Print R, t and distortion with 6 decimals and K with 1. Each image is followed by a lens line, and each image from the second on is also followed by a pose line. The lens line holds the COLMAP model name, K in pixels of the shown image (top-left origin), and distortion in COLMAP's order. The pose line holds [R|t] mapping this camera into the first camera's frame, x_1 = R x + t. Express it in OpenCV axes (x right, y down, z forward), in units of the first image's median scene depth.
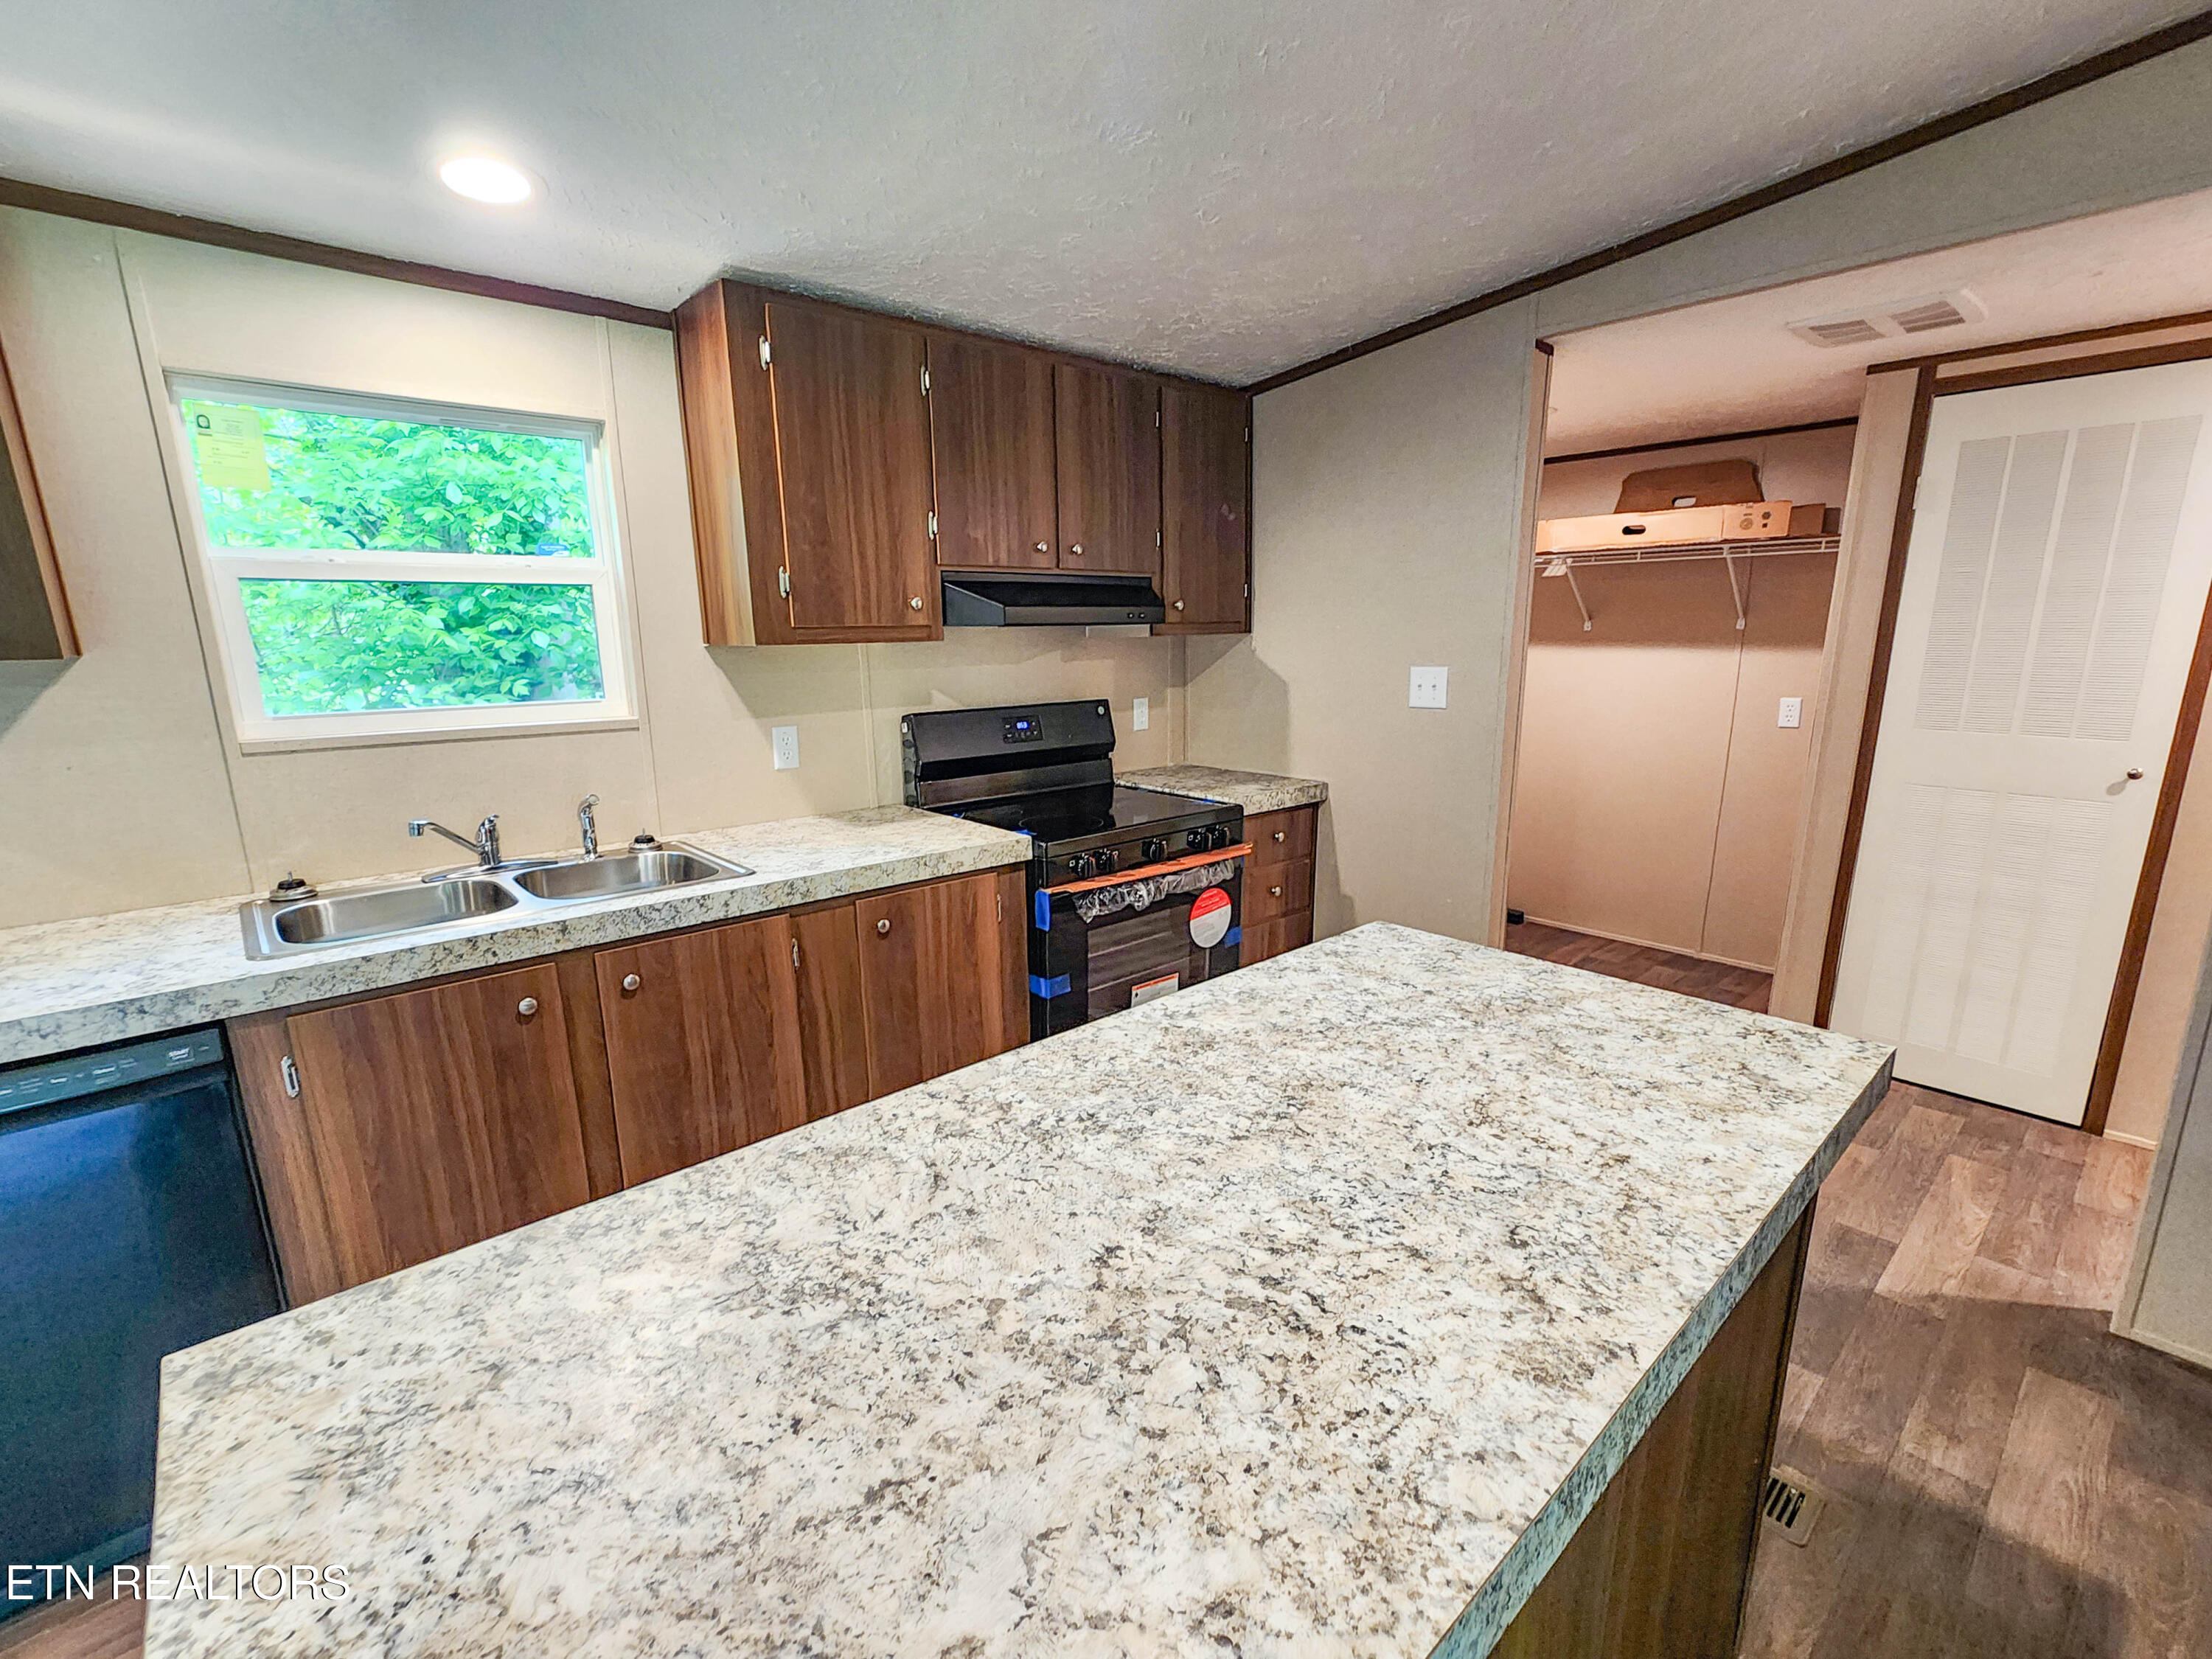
lens RADIAL K [[982.3, 0, 1099.4], [0, 982.3, 853.7], [0, 0, 1]] dist [-0.003742, 0.004522]
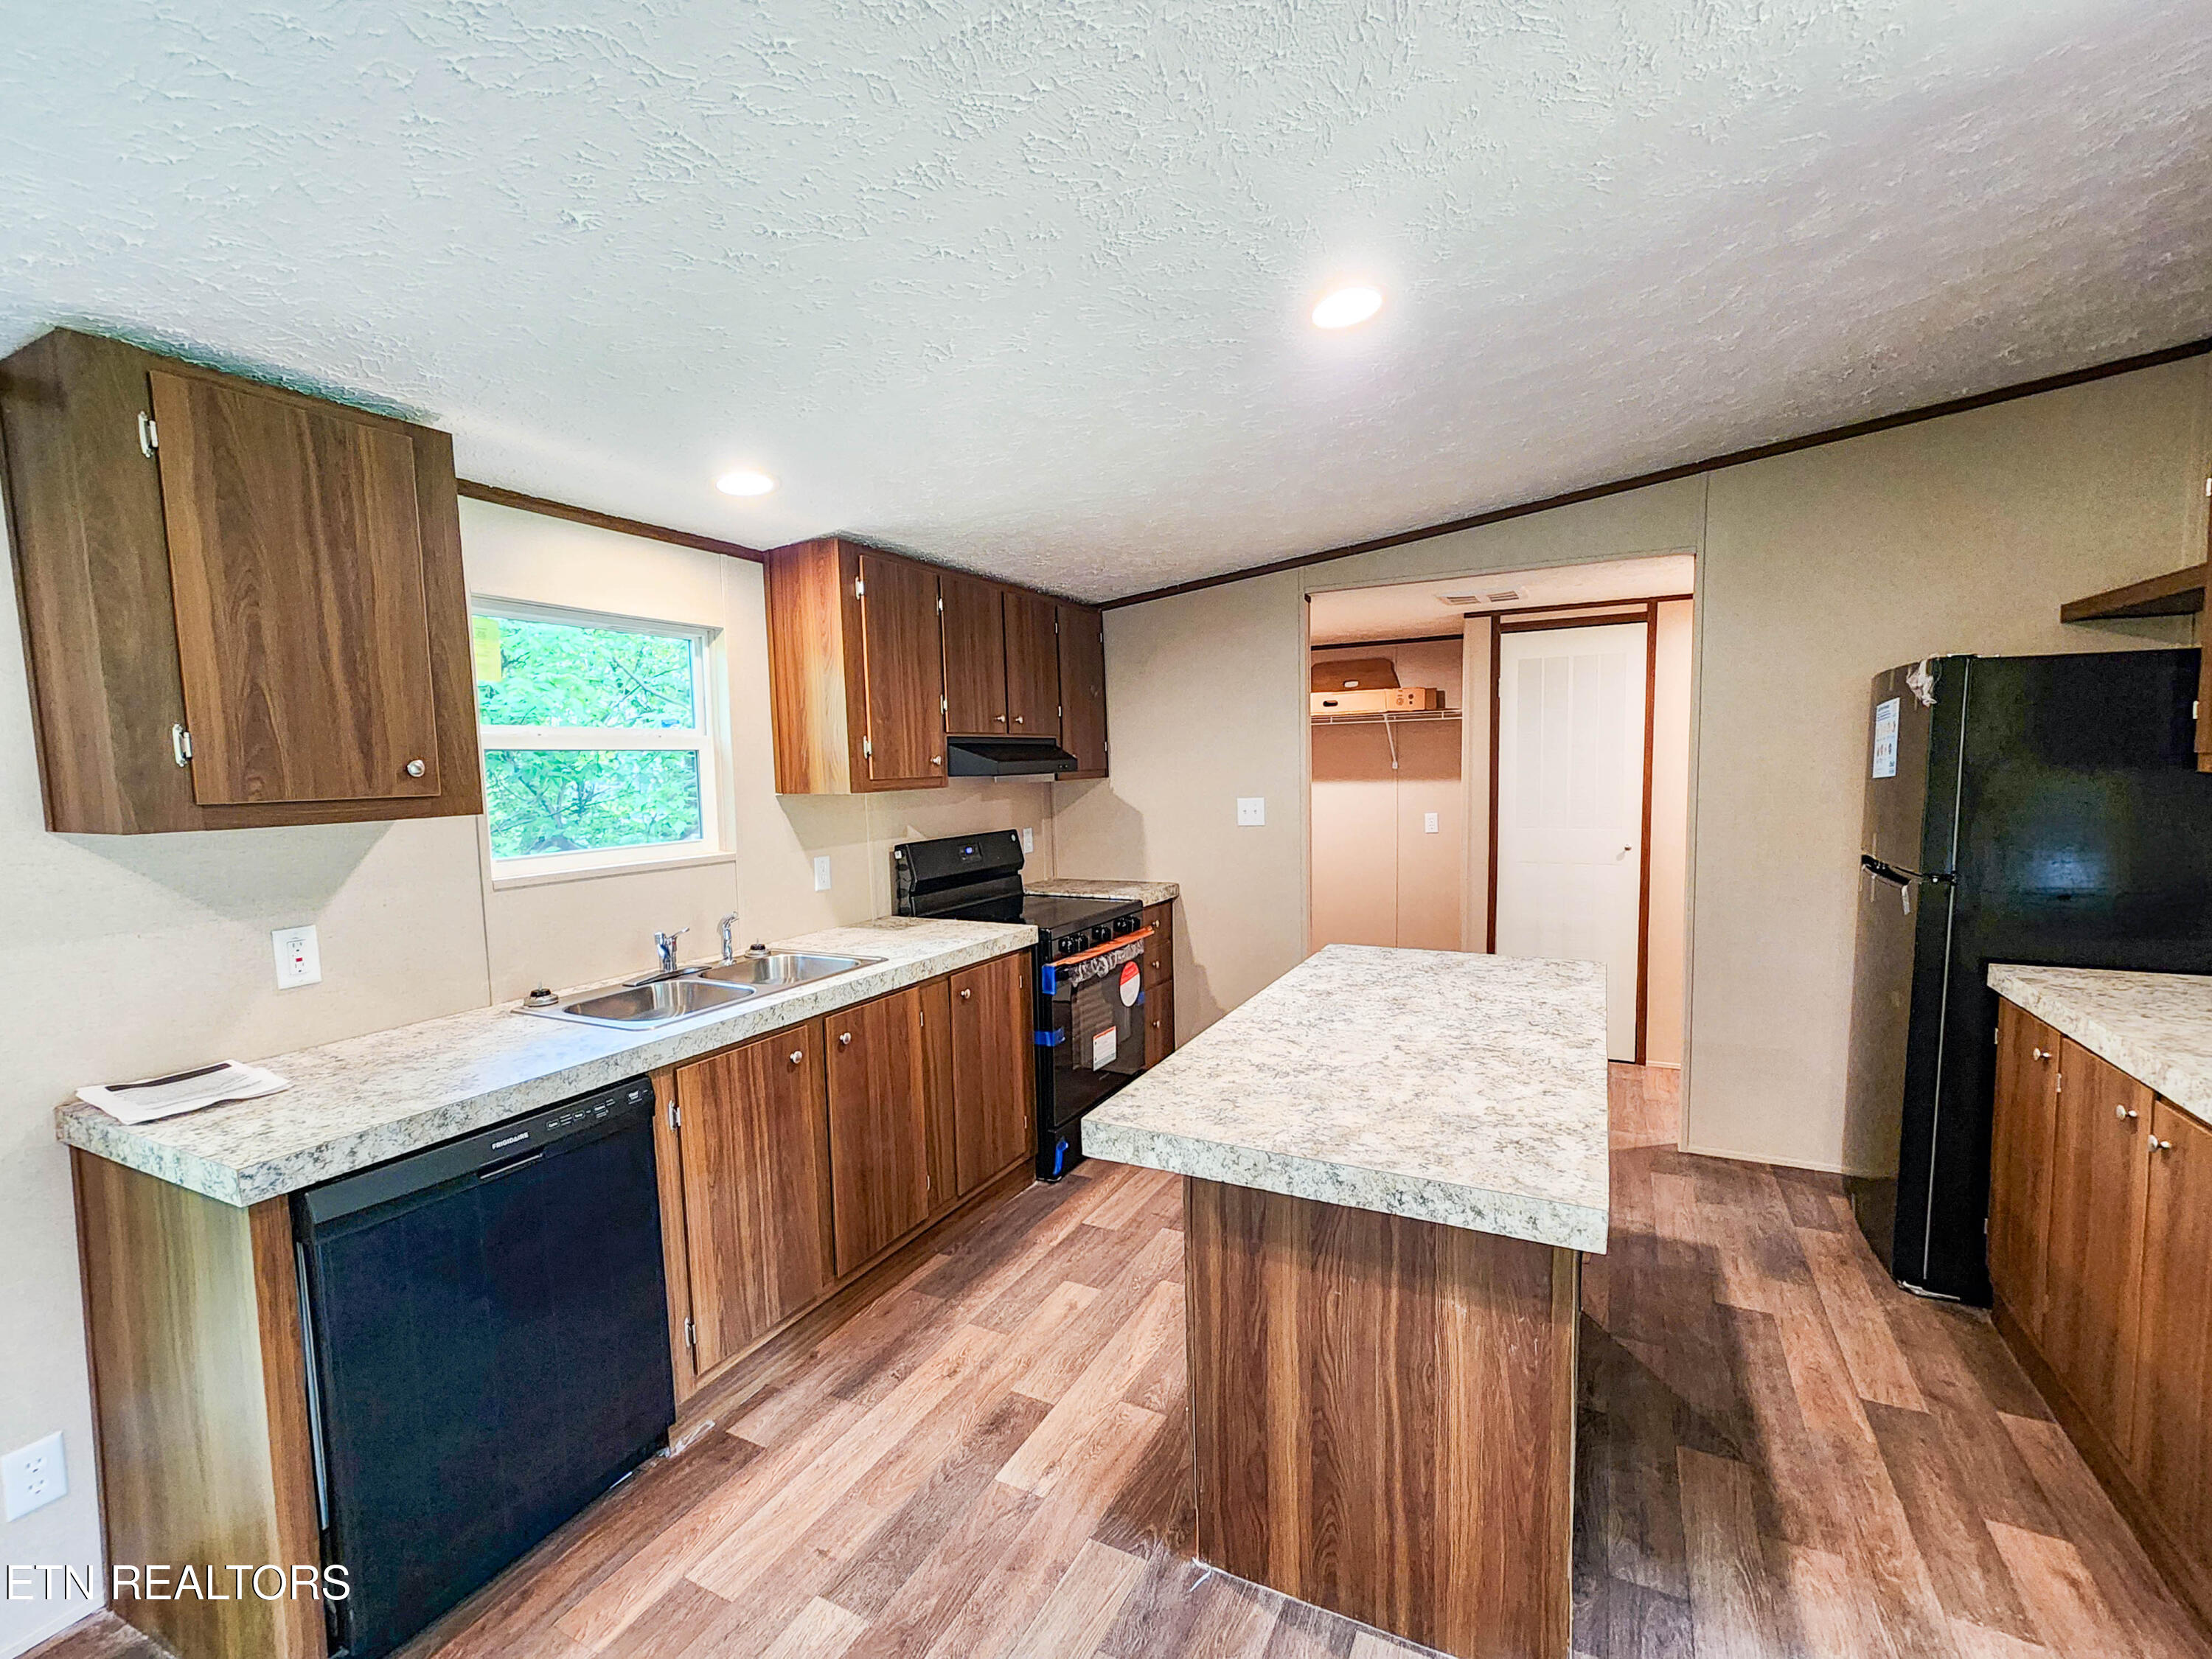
lens RADIAL K [[982.3, 0, 1090.0], [0, 982.3, 852.6], [0, 0, 1]] dist [-0.003742, 0.004522]
pose [[0.936633, -0.044613, 0.347460, -0.507848], [0.093393, 0.987760, -0.124930, 0.063723], [-0.337633, 0.149464, 0.929335, -0.335150]]
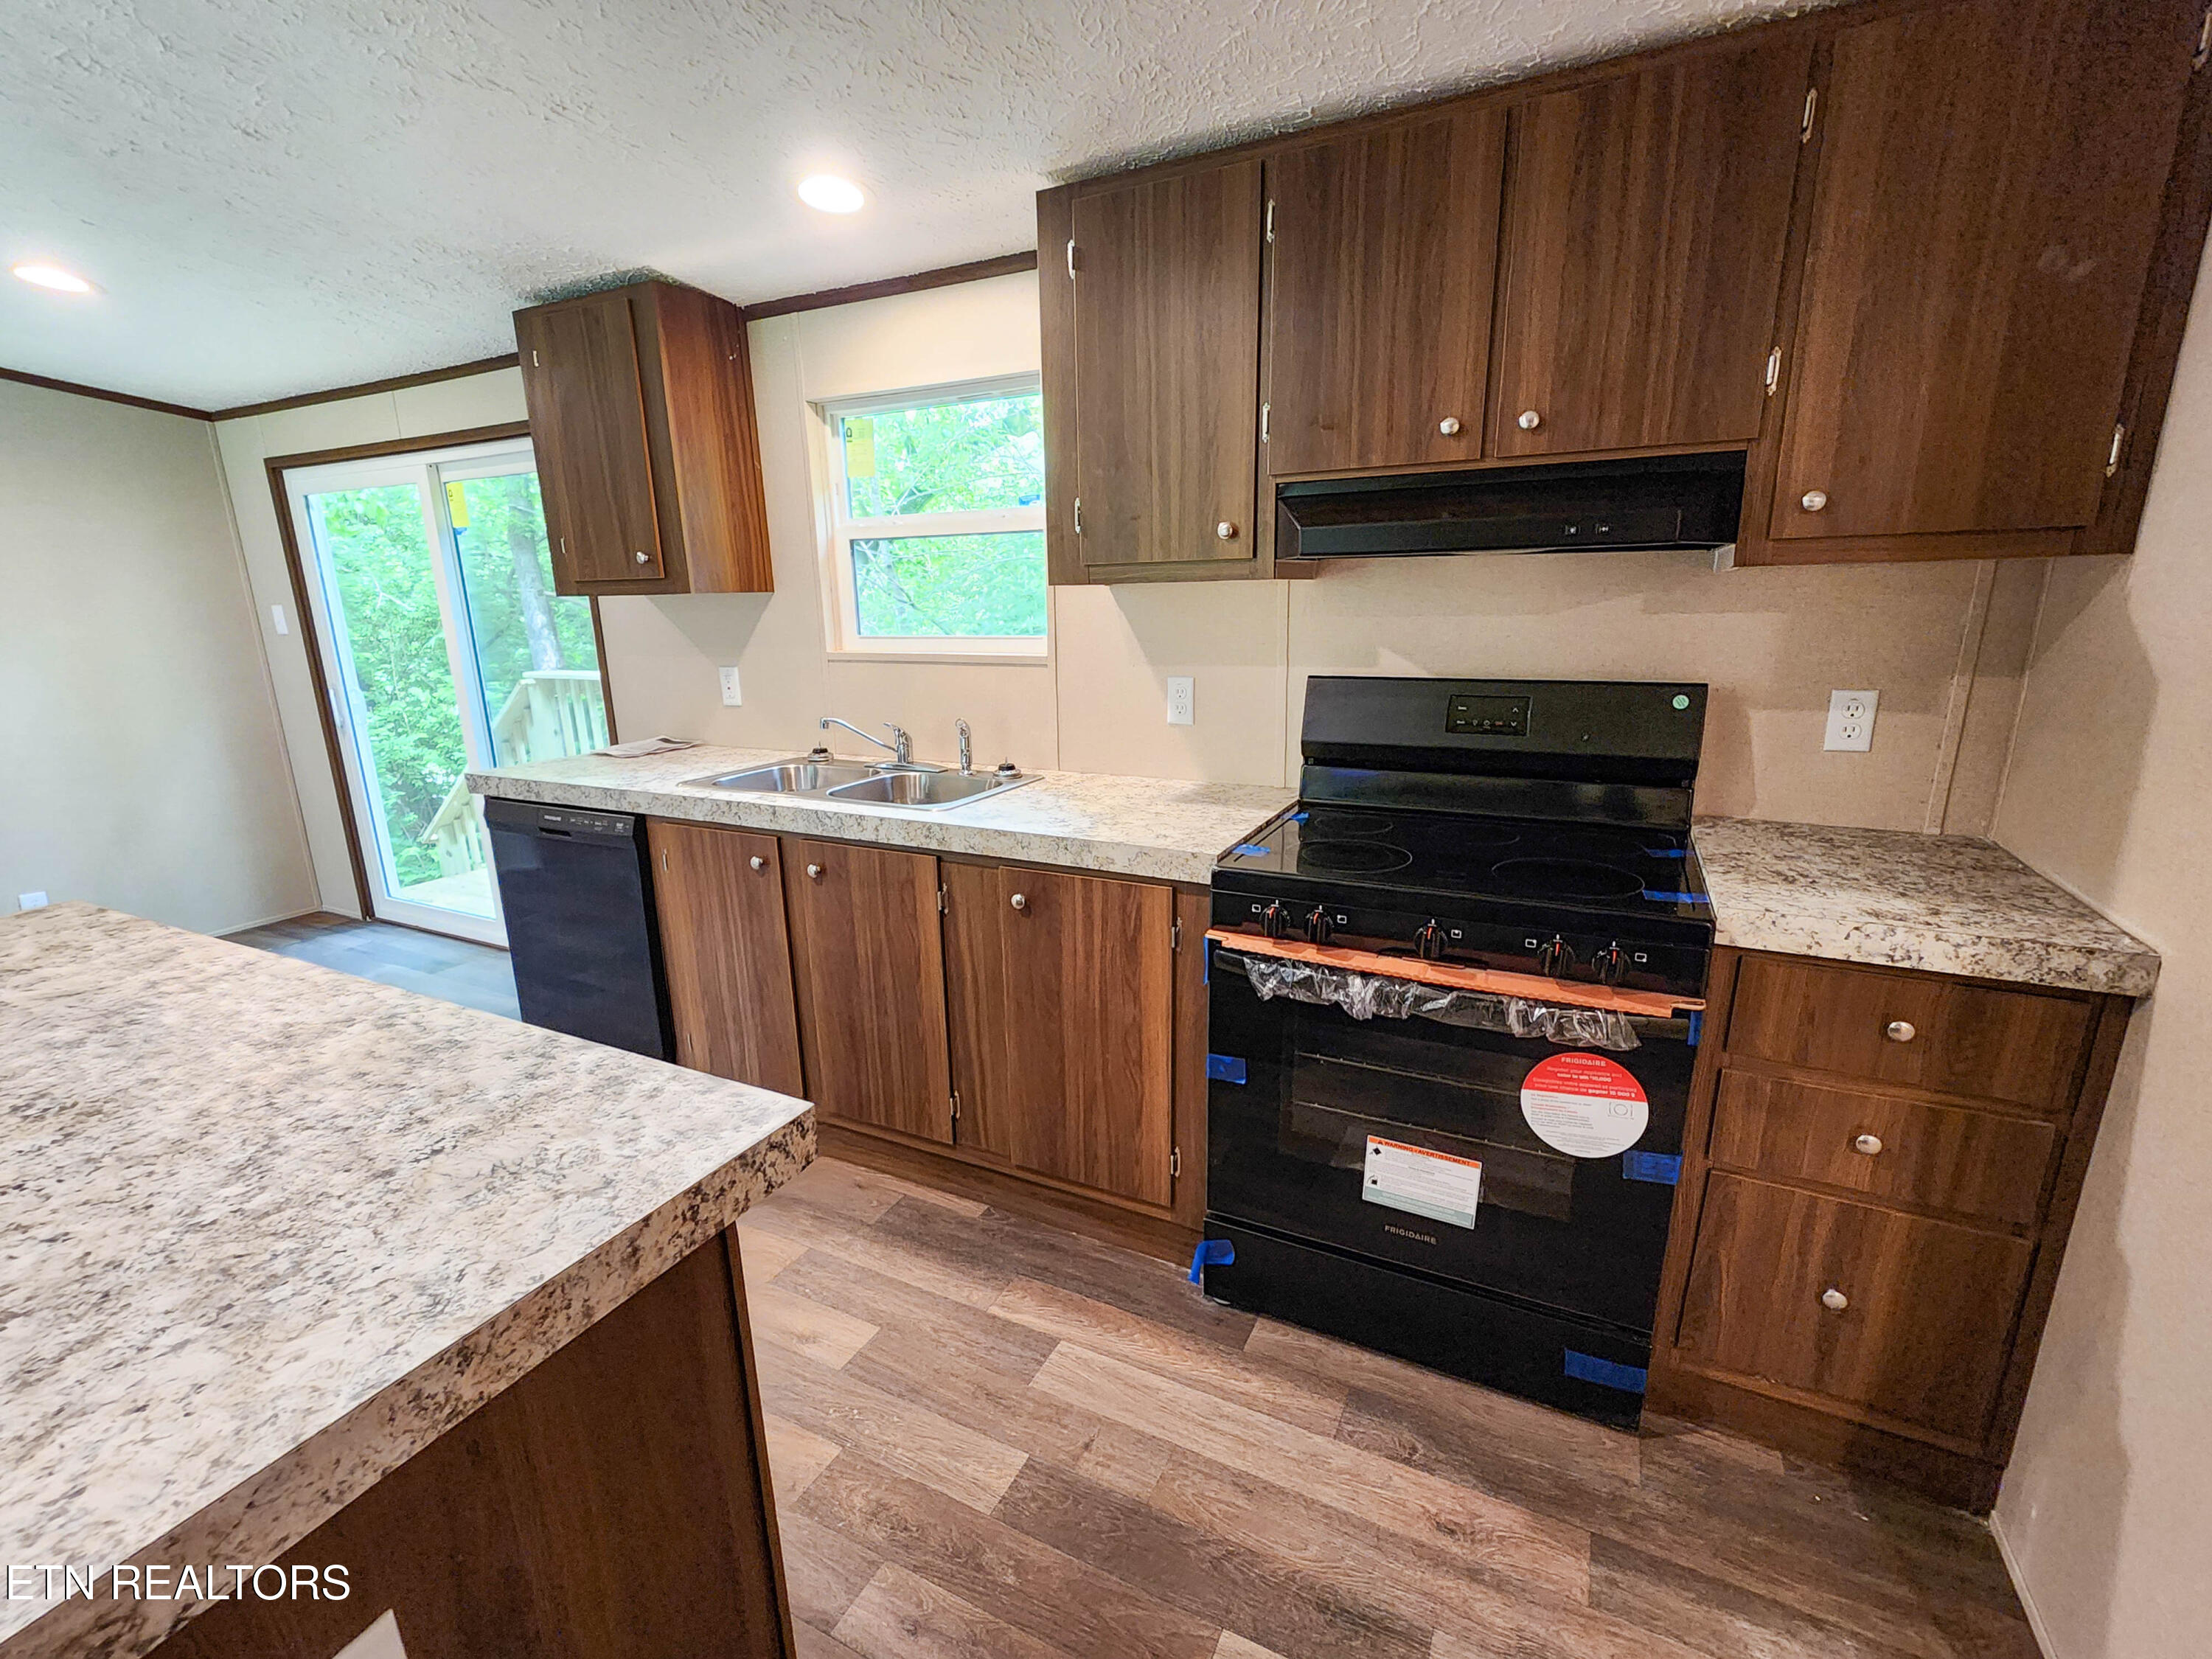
lens RADIAL K [[982.3, 0, 1094.1], [0, 982.3, 854.5], [0, 0, 1]] dist [-0.003742, 0.004522]
pose [[0.365208, 0.241764, -0.898984, 0.584511], [-0.195276, 0.964099, 0.179945, -0.138783], [0.910214, 0.109833, 0.399308, 0.681288]]
